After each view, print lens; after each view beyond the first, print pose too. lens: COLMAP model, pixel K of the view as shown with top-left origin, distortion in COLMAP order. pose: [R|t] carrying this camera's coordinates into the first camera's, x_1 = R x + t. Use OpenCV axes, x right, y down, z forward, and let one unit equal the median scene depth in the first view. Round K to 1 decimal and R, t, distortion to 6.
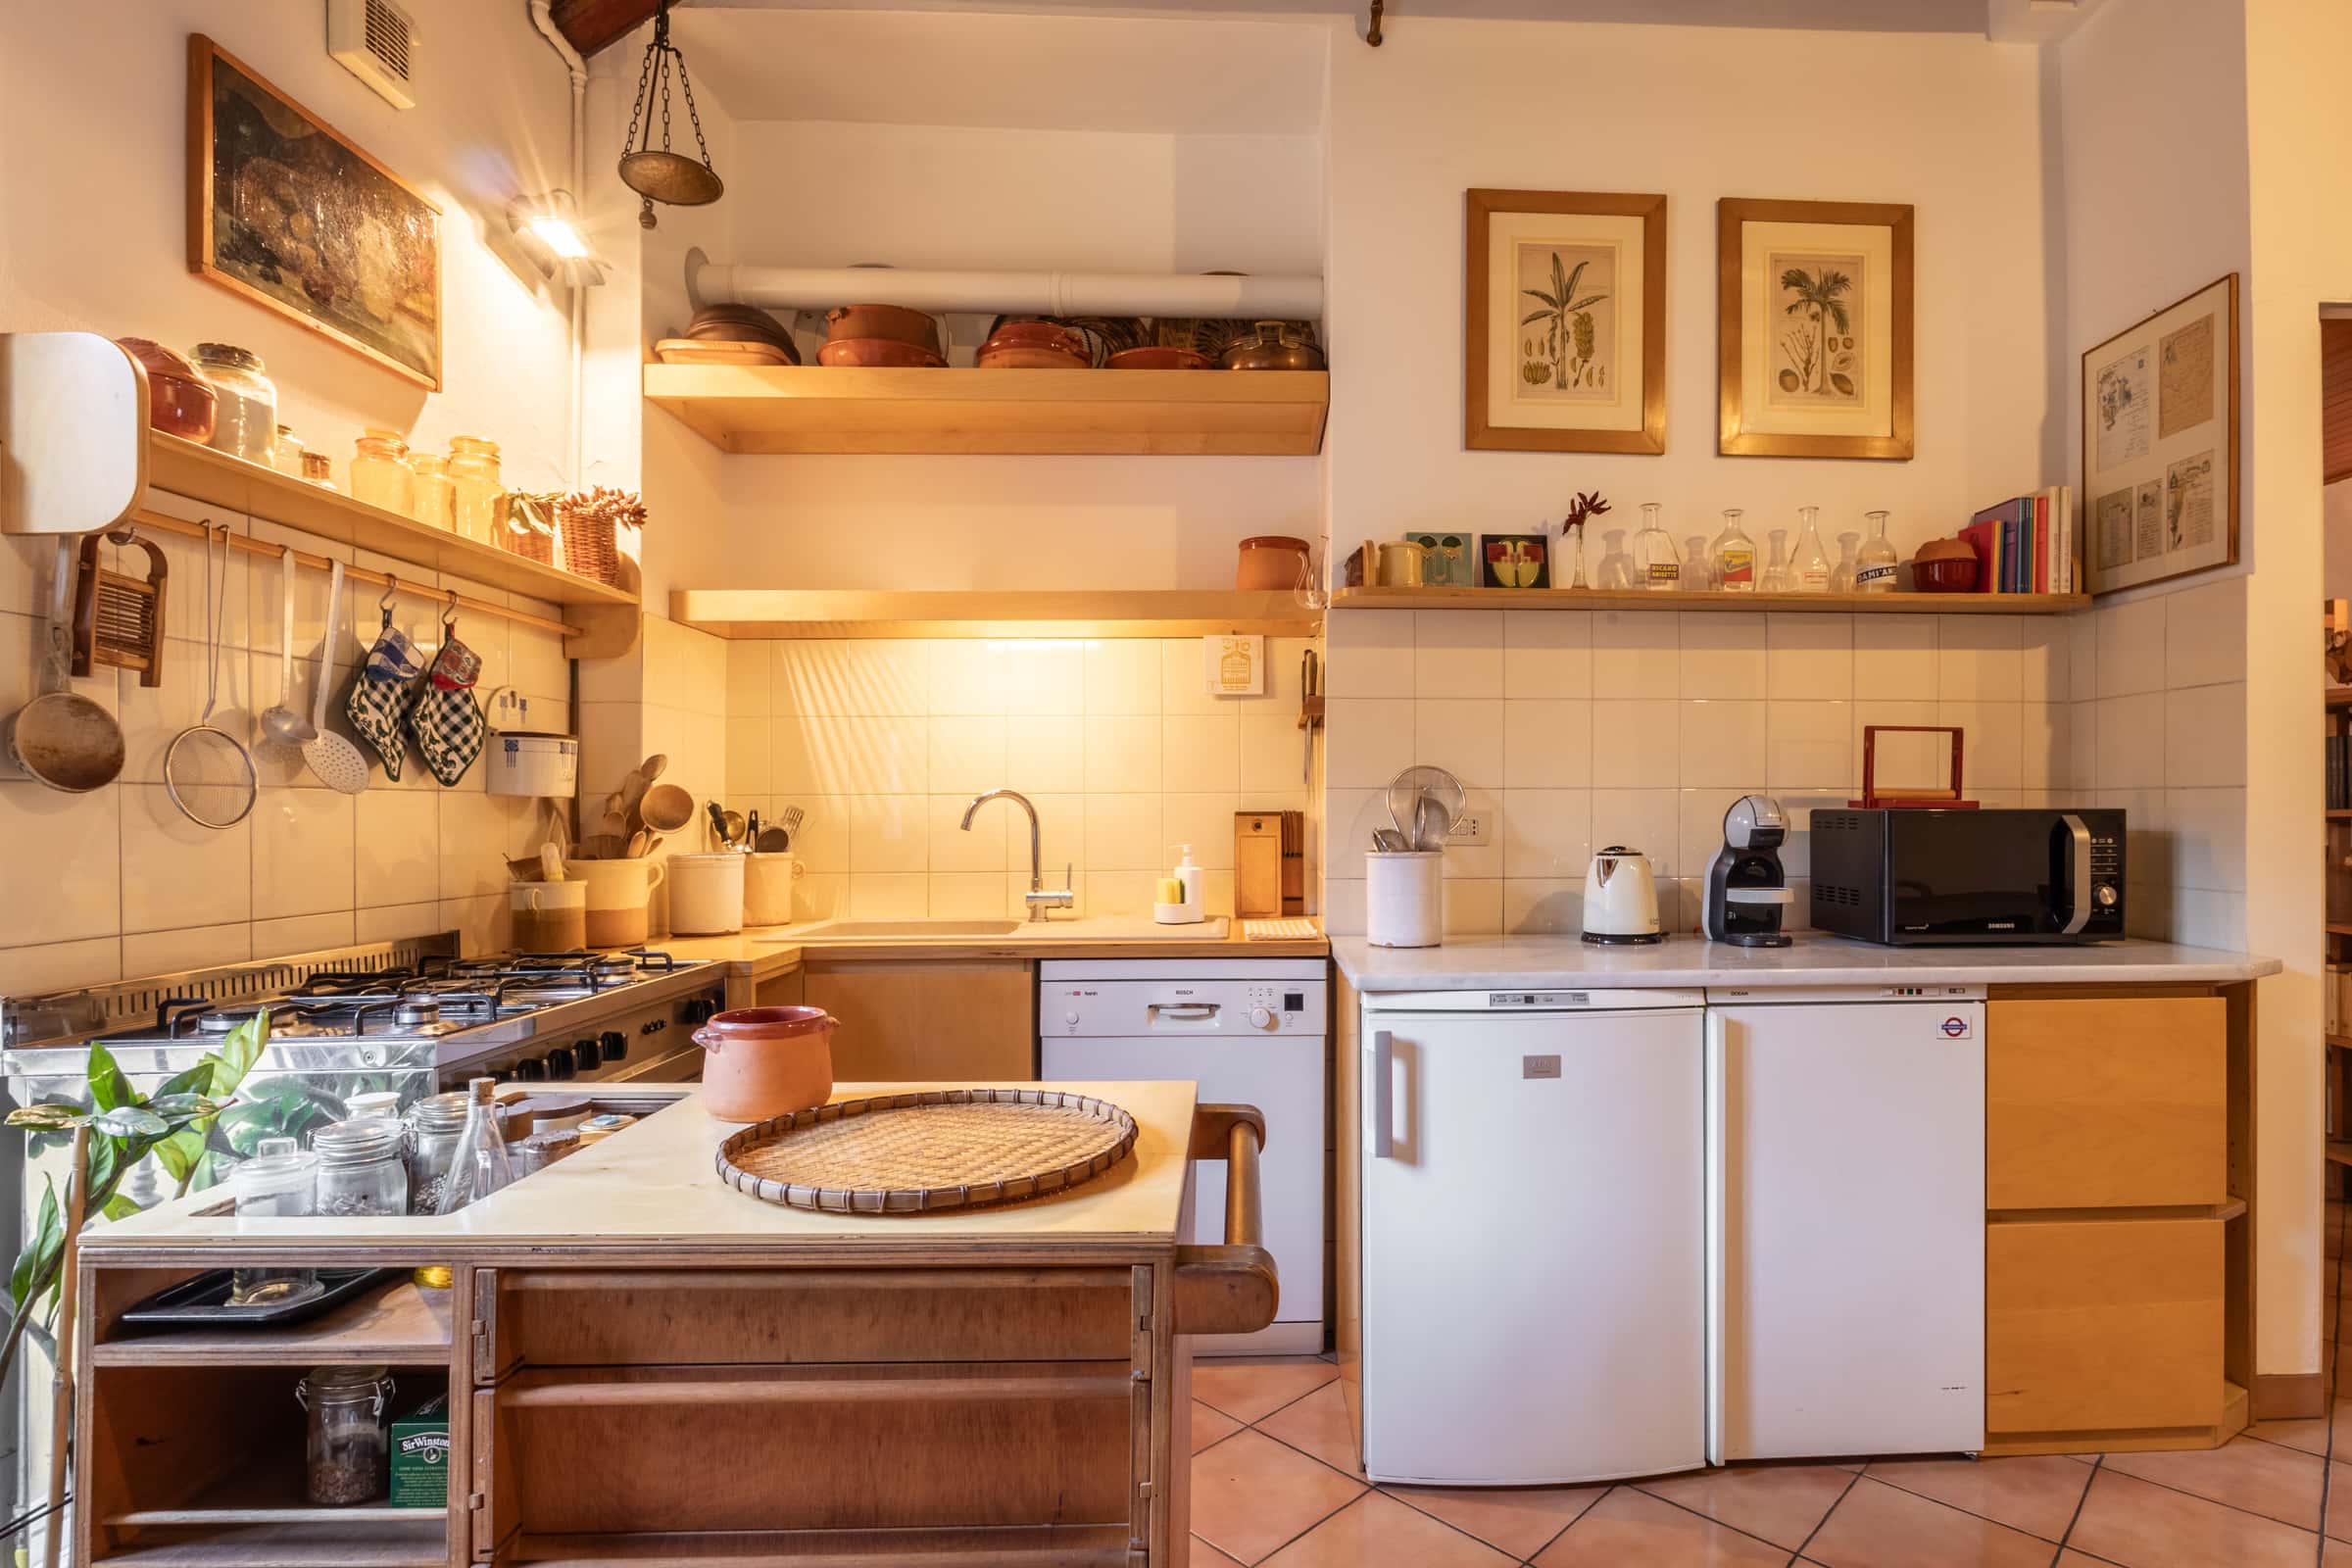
lens RADIAL K [[1203.2, 0, 1282.9], [0, 1203.2, 796.1], [0, 0, 1]] dist [0.001655, 0.001170]
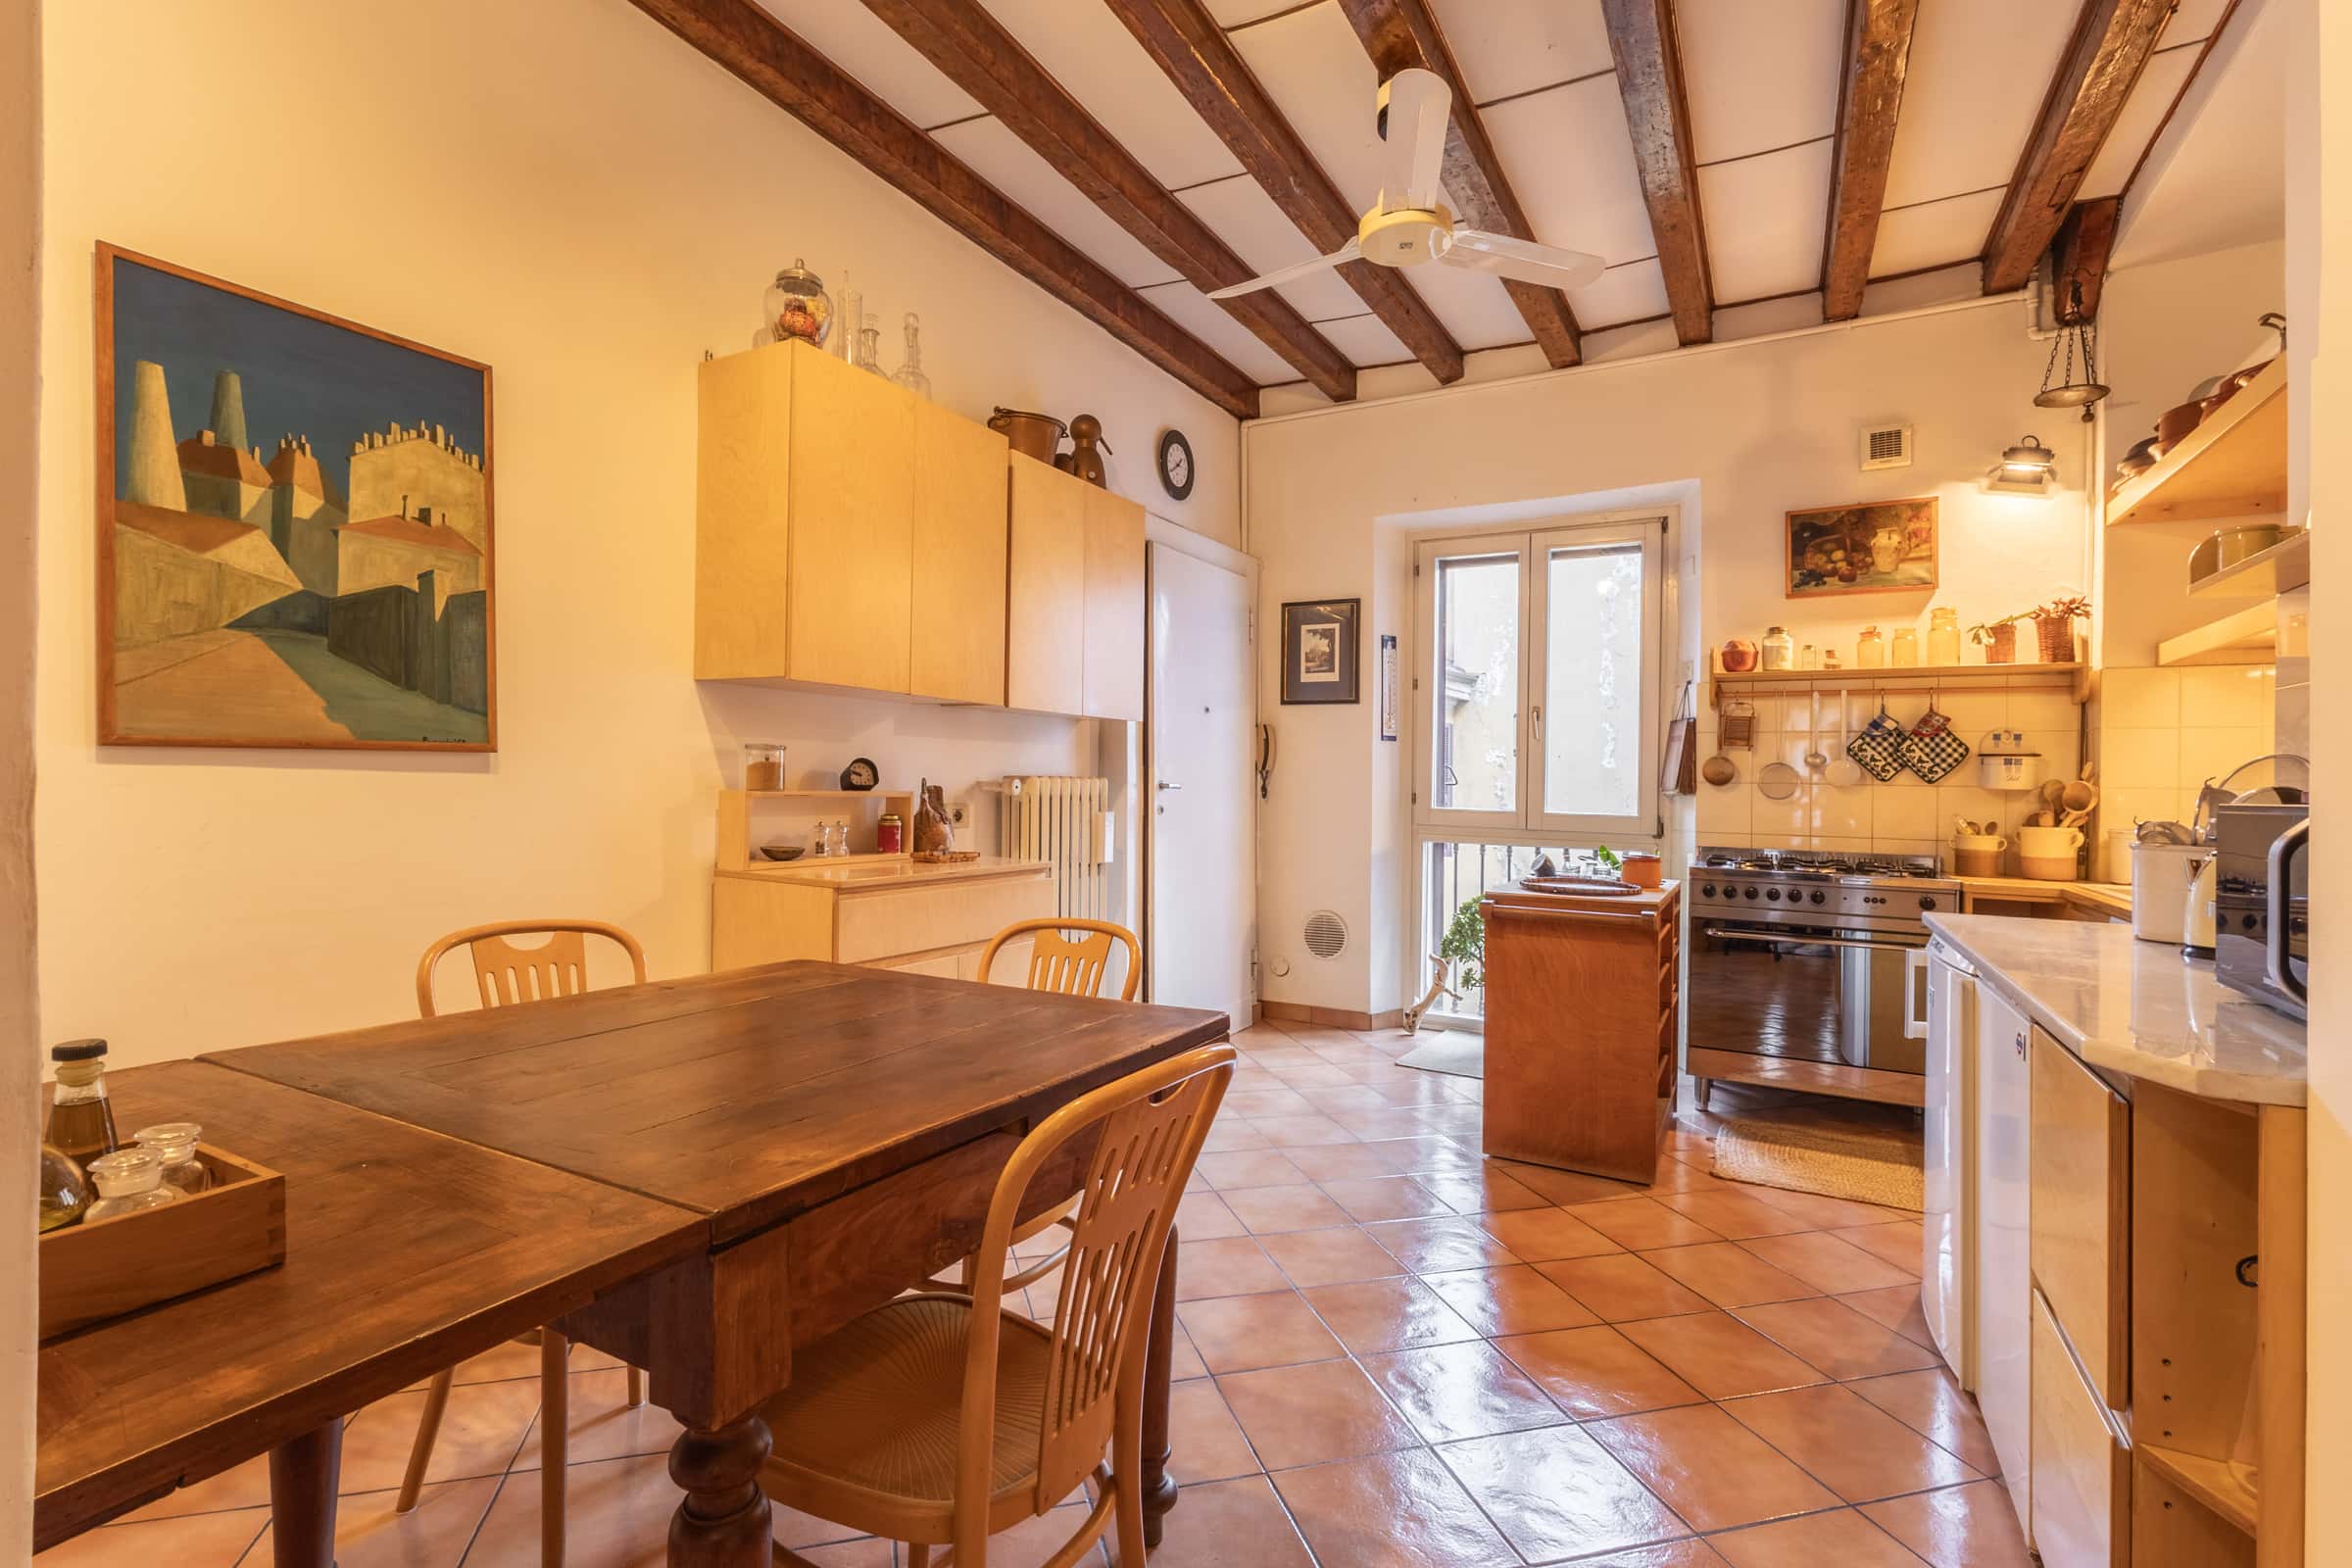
lens RADIAL K [[1094.6, 0, 1159.9], [0, 1094.6, 770.8], [0, 0, 1]] dist [0.005706, -0.003004]
pose [[-0.527627, -0.014320, -0.849355, 1.303612], [-0.009244, 0.999895, -0.011115, 0.002527], [0.849426, 0.001987, -0.527704, 0.723627]]
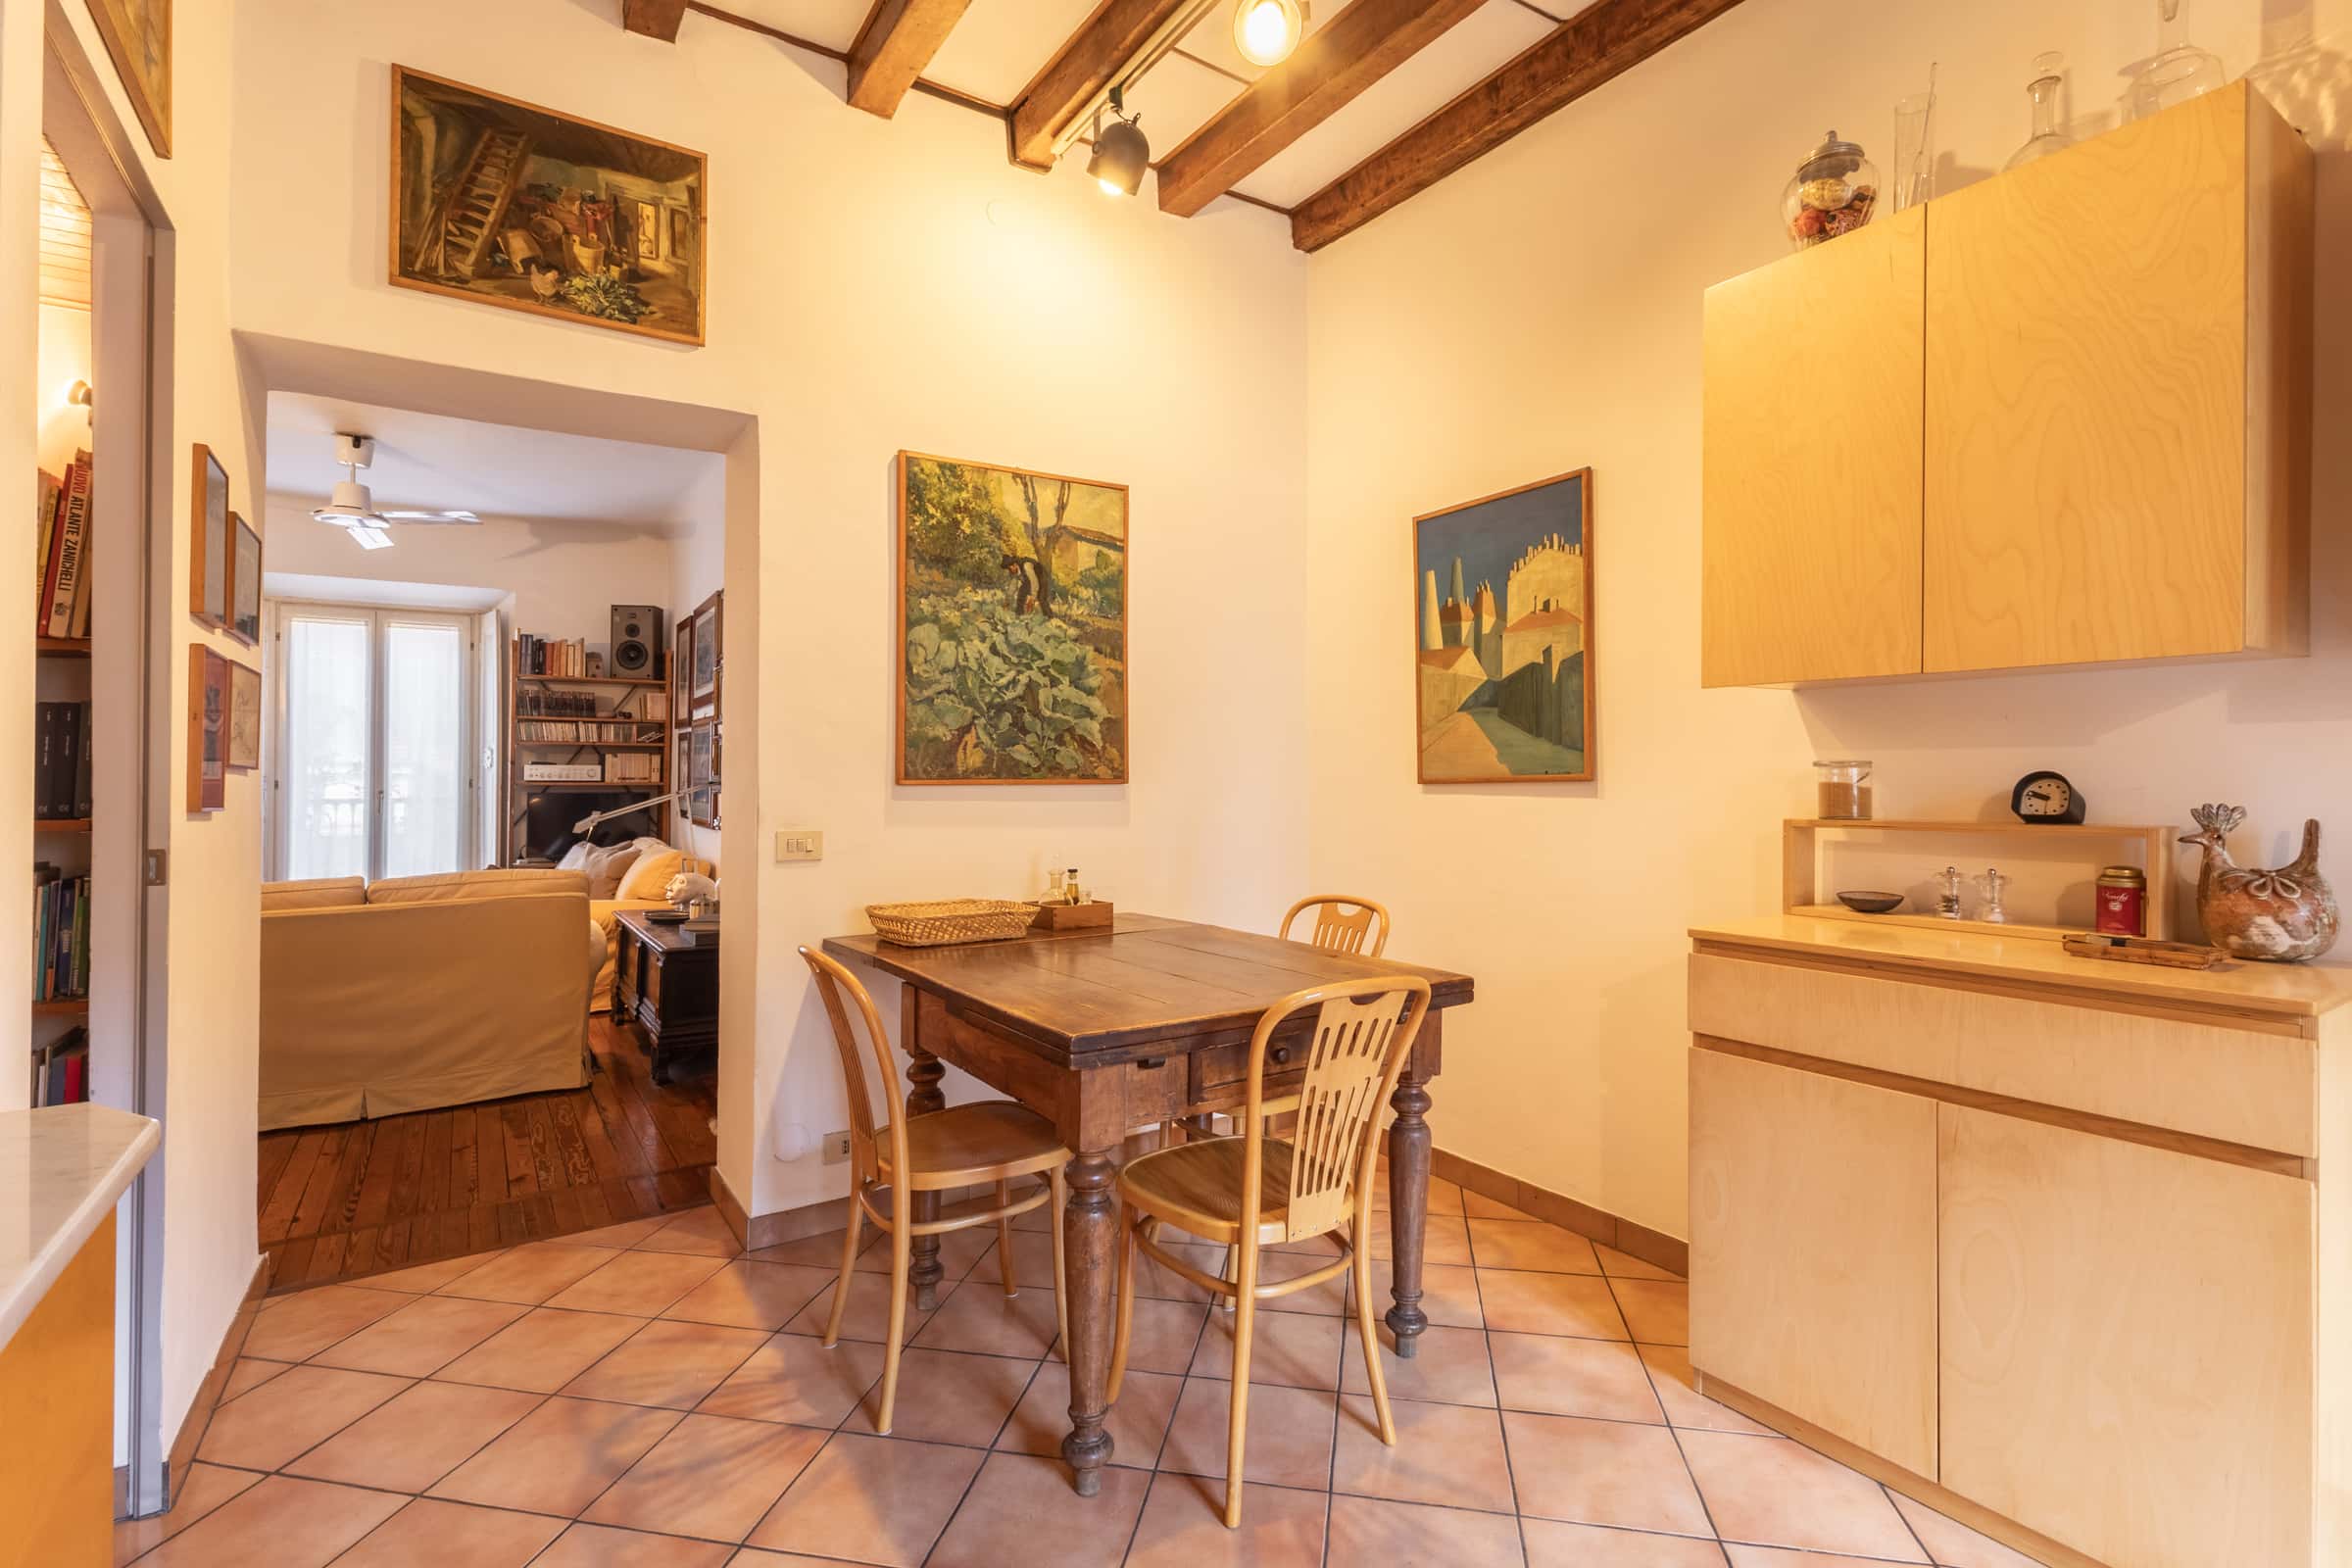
lens RADIAL K [[1094.6, 0, 1136.6], [0, 1094.6, 788.9], [0, 0, 1]] dist [0.005706, -0.003004]
pose [[-0.512341, -0.002416, 0.858779, 0.111146], [-0.001779, 0.999997, 0.001751, -0.011085], [-0.858780, -0.000631, -0.512344, 0.737813]]
